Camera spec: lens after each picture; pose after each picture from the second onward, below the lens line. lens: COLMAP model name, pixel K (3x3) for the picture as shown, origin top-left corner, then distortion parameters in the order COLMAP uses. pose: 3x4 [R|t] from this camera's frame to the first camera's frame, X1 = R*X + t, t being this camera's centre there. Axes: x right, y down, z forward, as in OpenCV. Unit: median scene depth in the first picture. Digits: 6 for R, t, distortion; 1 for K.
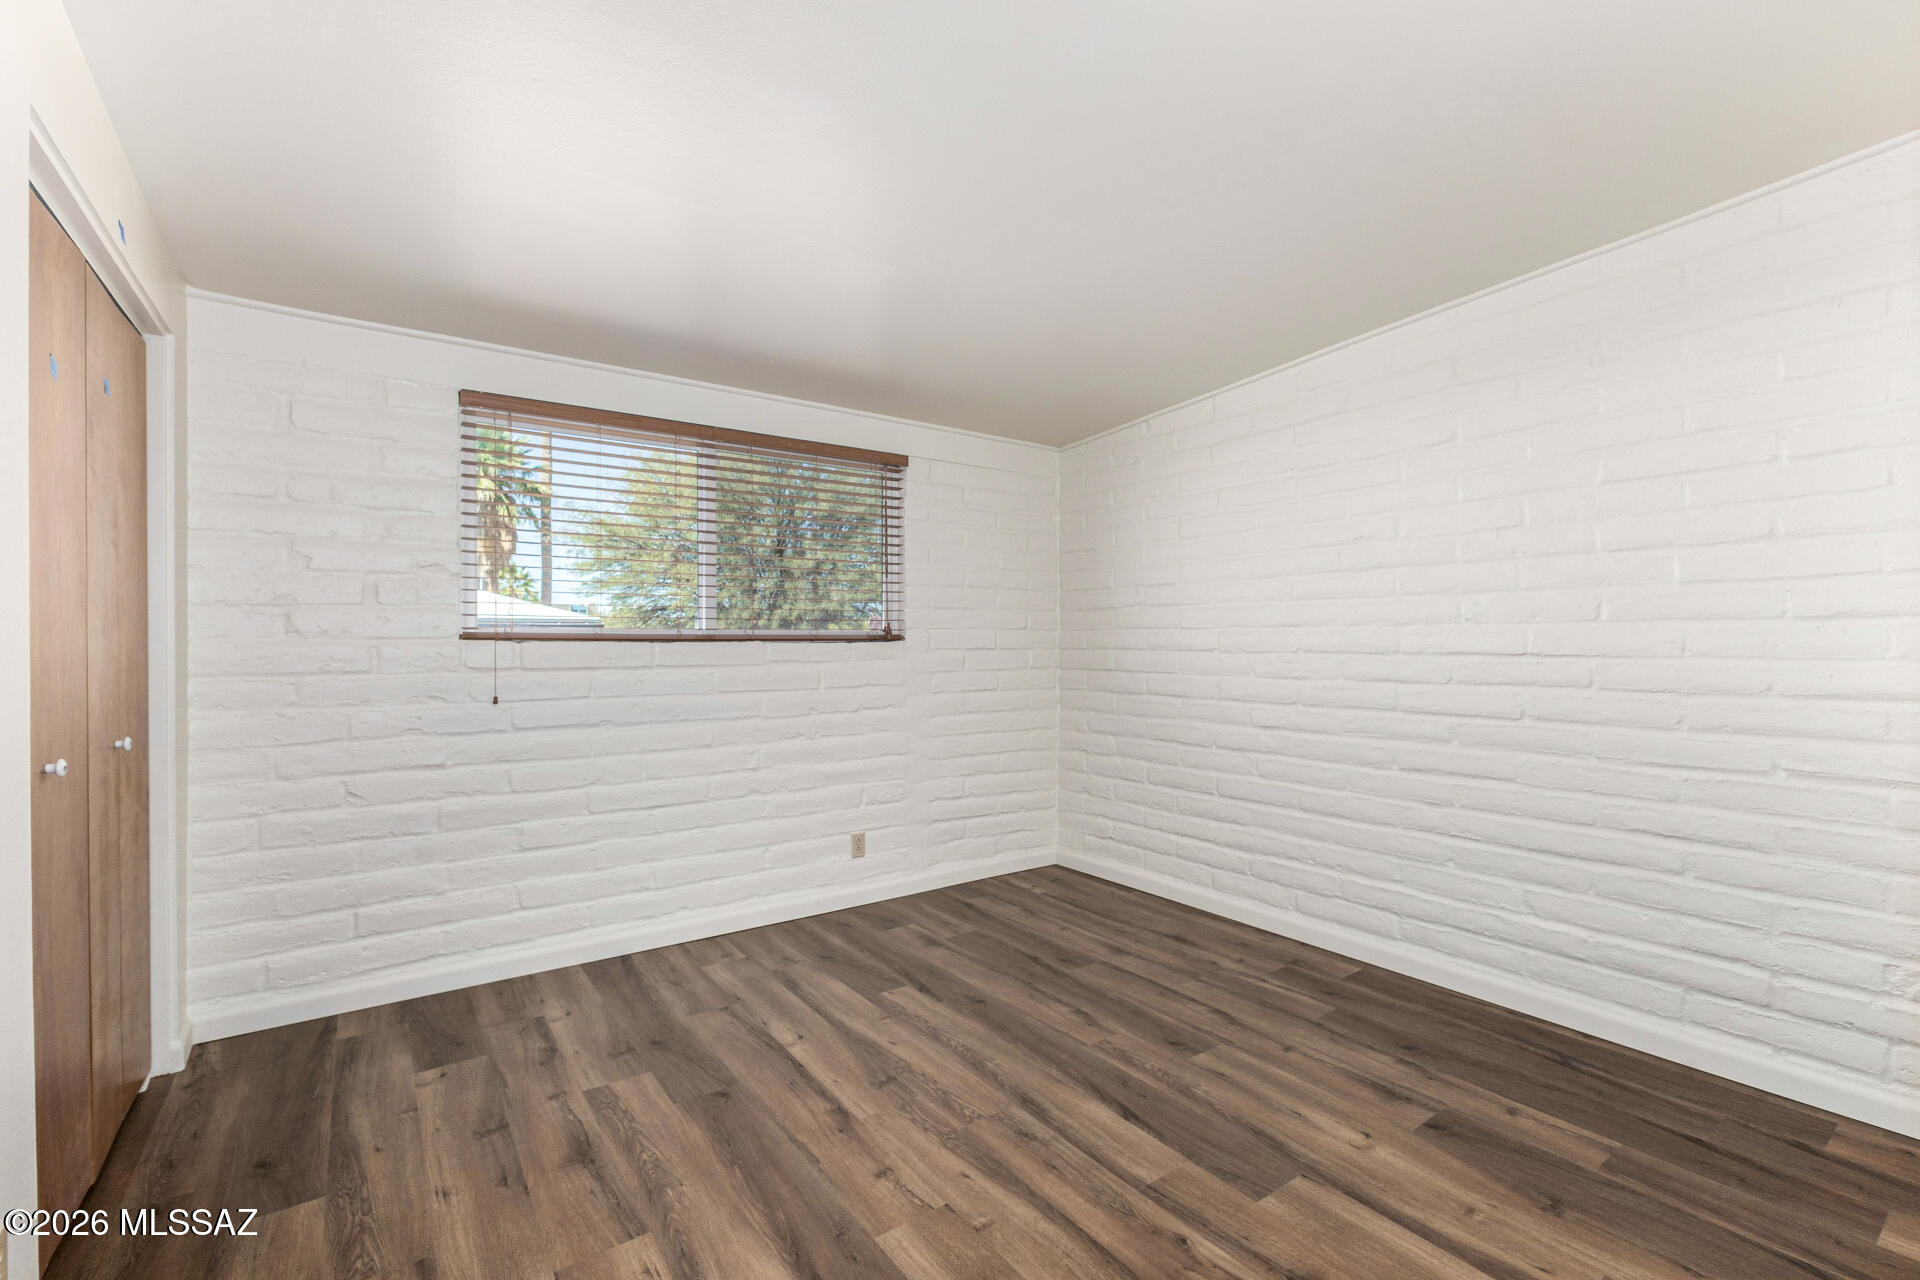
lens RADIAL K [[833.3, 0, 963.4], [0, 833.3, 634.4], [0, 0, 1]] dist [0.012358, -0.000745]
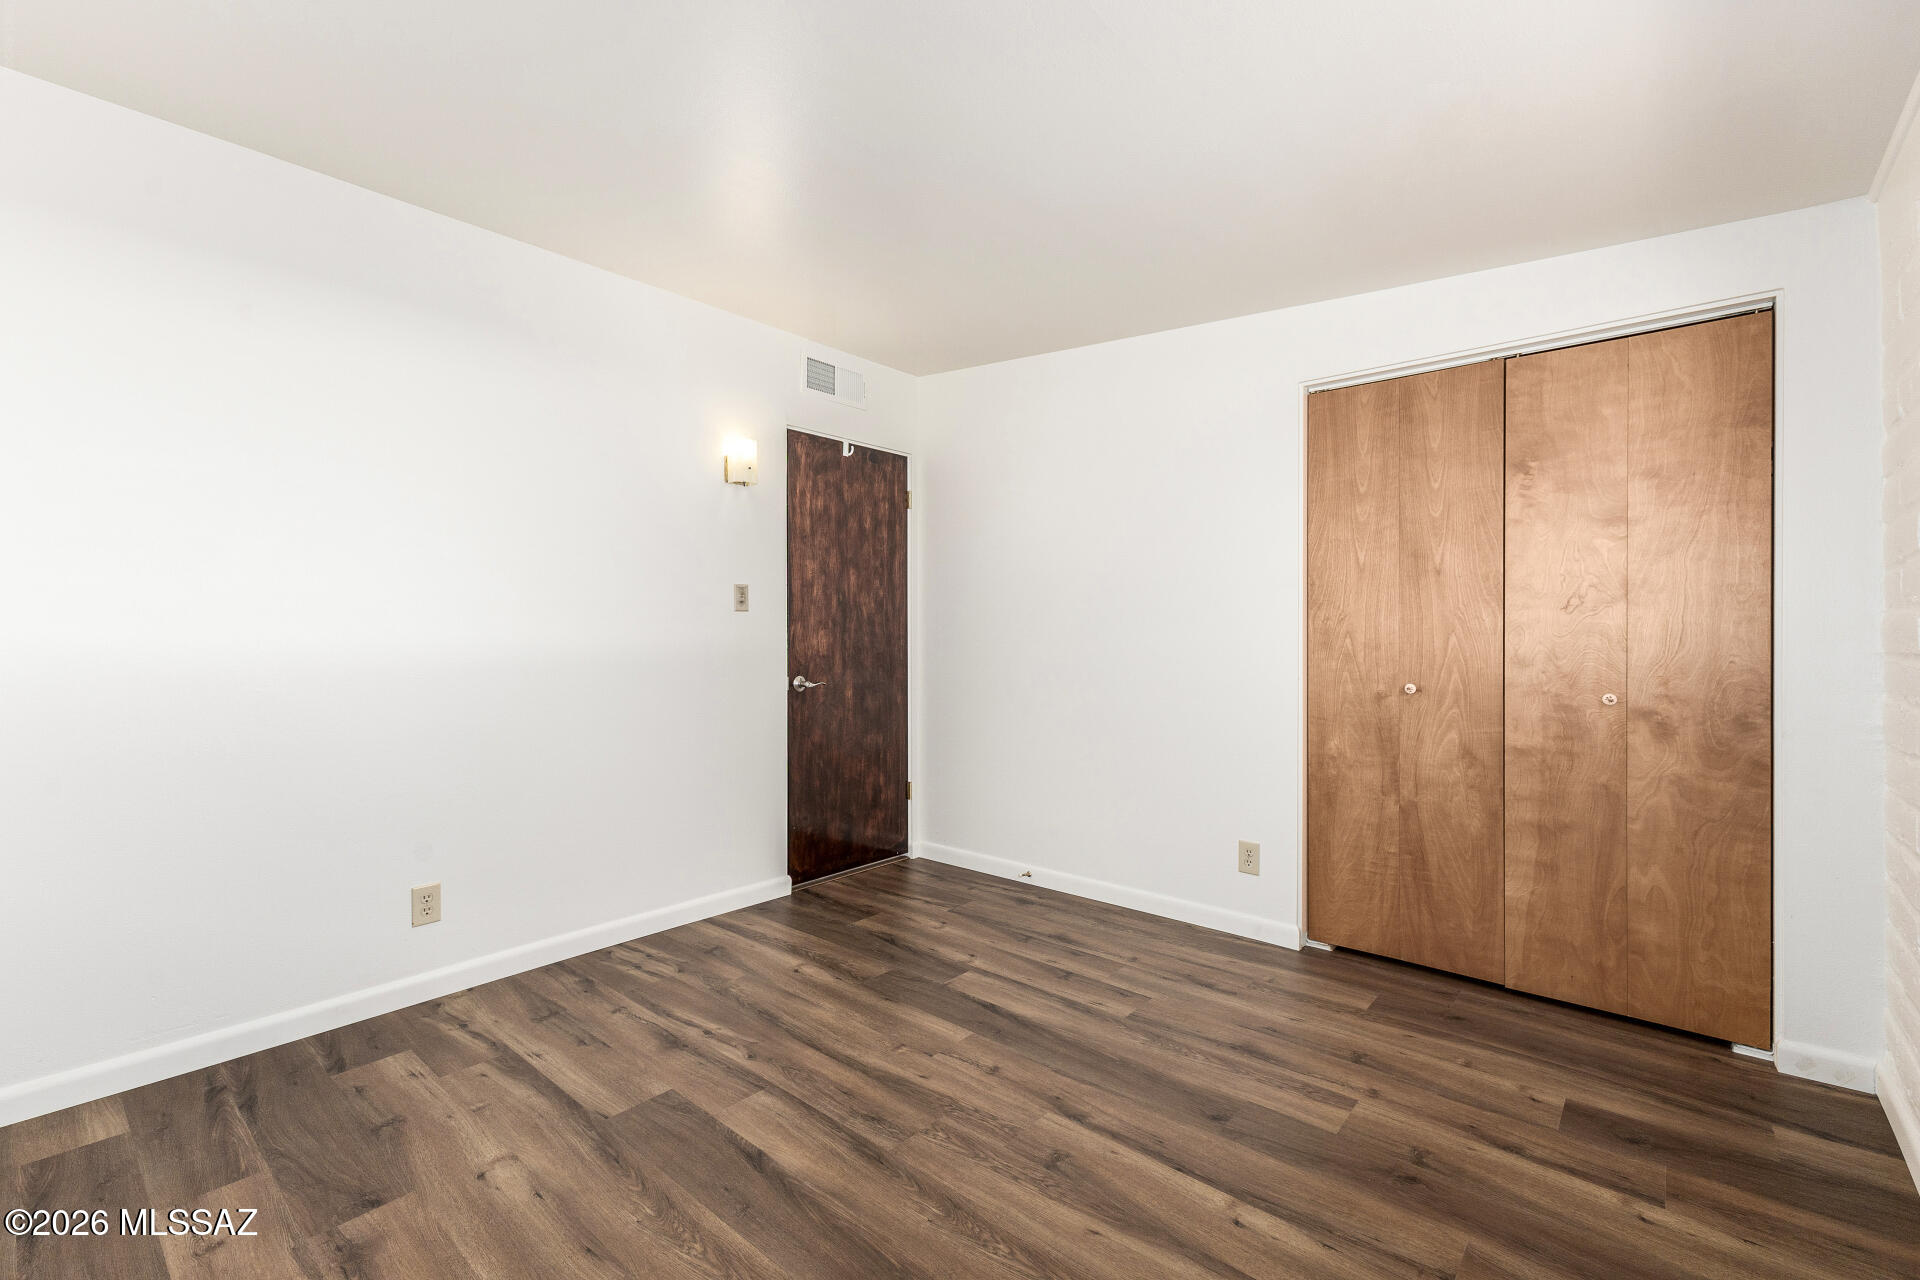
lens RADIAL K [[833.3, 0, 963.4], [0, 833.3, 634.4], [0, 0, 1]] dist [0.012358, -0.000745]
pose [[-0.972924, -0.000915, -0.231125, 0.192845], [0.000296, 0.999986, -0.005204, 0.041447], [0.231127, -0.005132, -0.972910, 1.919105]]
